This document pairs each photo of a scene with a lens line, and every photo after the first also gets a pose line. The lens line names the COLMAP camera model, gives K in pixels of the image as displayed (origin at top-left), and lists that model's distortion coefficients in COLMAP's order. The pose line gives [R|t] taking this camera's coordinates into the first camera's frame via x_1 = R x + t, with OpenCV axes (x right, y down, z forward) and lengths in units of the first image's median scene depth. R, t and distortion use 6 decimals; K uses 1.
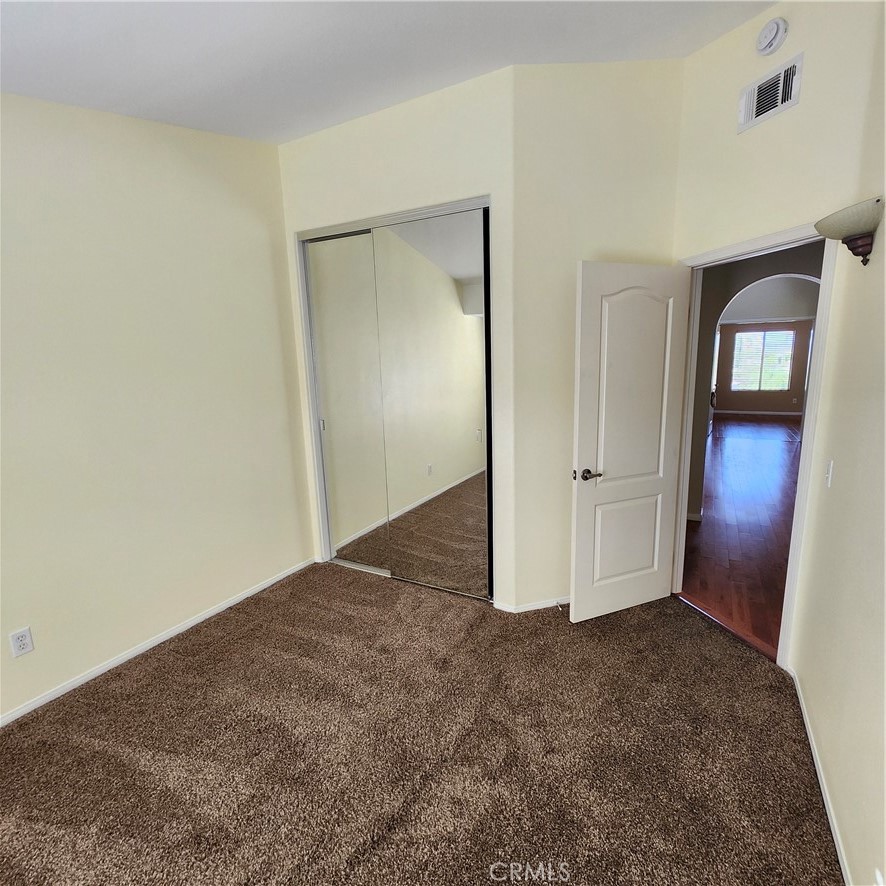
lens RADIAL K [[461.4, 0, 453.0], [0, 461.4, 446.6], [0, 0, 1]] dist [-0.005303, -0.001175]
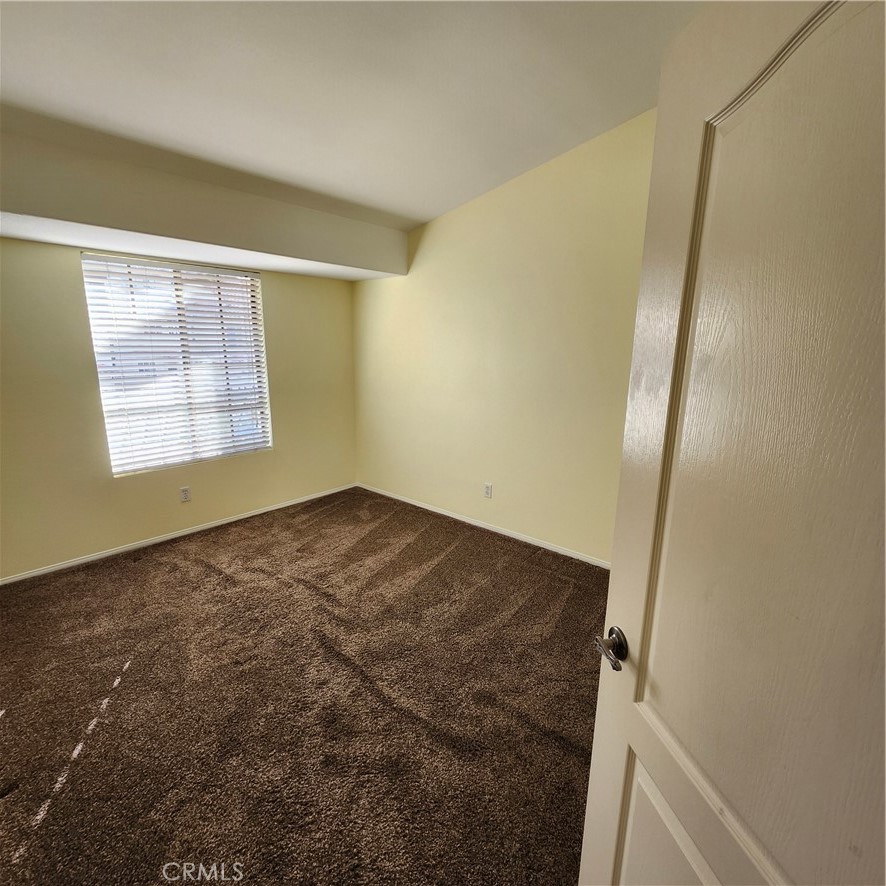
lens RADIAL K [[461.4, 0, 453.0], [0, 461.4, 446.6], [0, 0, 1]] dist [-0.005303, -0.001175]
pose [[-0.211308, 0.232111, -0.949459, 0.800049], [-0.194880, 0.941885, 0.273631, -0.214990], [0.957795, 0.242851, -0.153795, 1.106659]]
